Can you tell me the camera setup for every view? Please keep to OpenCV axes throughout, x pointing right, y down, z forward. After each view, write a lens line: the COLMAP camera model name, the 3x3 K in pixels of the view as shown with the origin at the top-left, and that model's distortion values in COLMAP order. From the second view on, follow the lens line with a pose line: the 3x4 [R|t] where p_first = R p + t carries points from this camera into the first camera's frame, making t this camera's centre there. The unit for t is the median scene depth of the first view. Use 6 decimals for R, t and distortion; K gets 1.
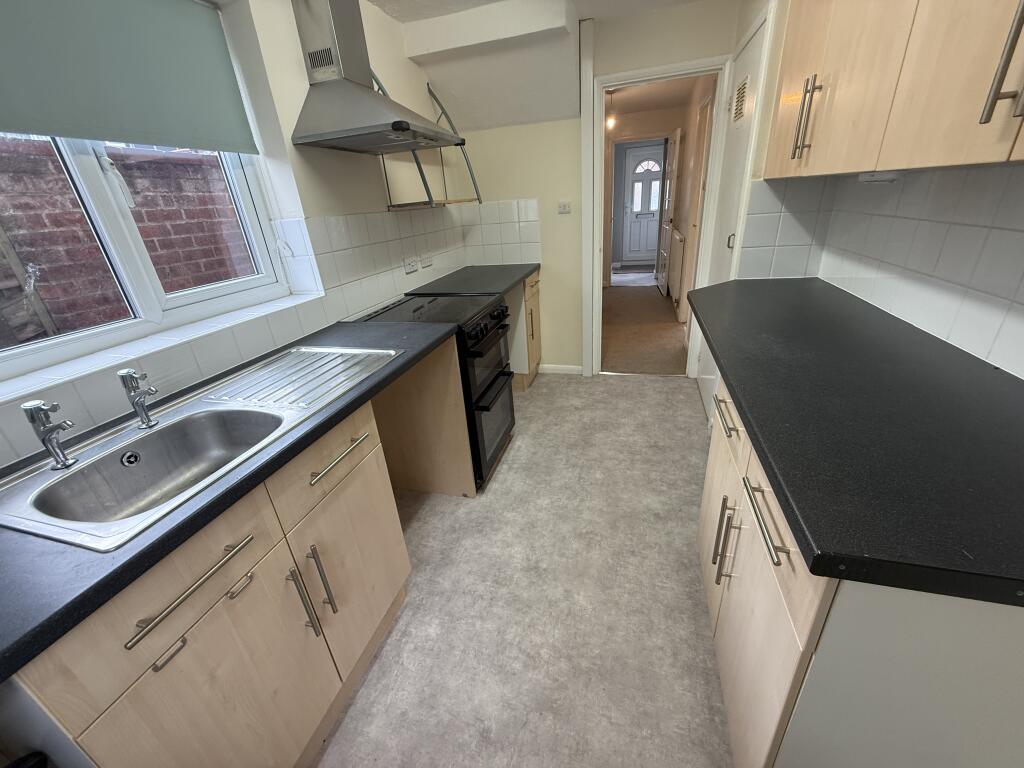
lens RADIAL K [[410.7, 0, 508.6], [0, 410.7, 380.8], [0, 0, 1]] dist [0.001904, 0.000127]
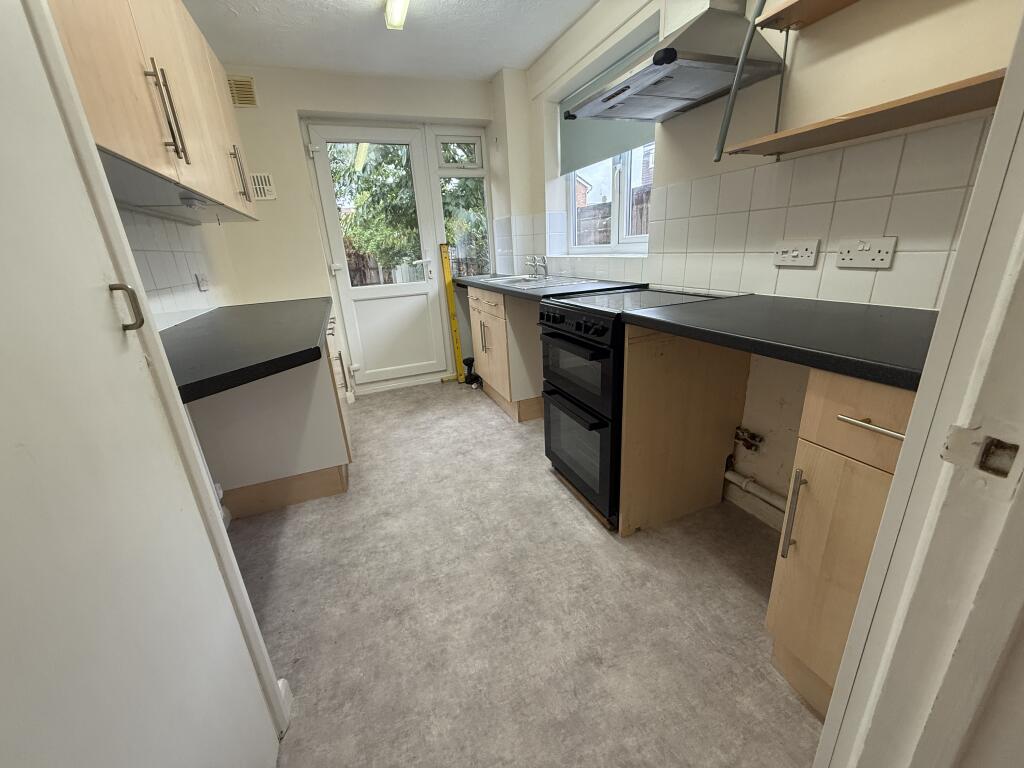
lens RADIAL K [[410.7, 0, 511.2], [0, 410.7, 387.9], [0, 0, 1]] dist [0.001904, 0.000127]
pose [[-0.784476, 0.315037, -0.534181, 0.514542], [-0.137439, 0.751625, 0.645113, -0.548669], [0.604738, 0.579493, -0.546333, 1.423590]]
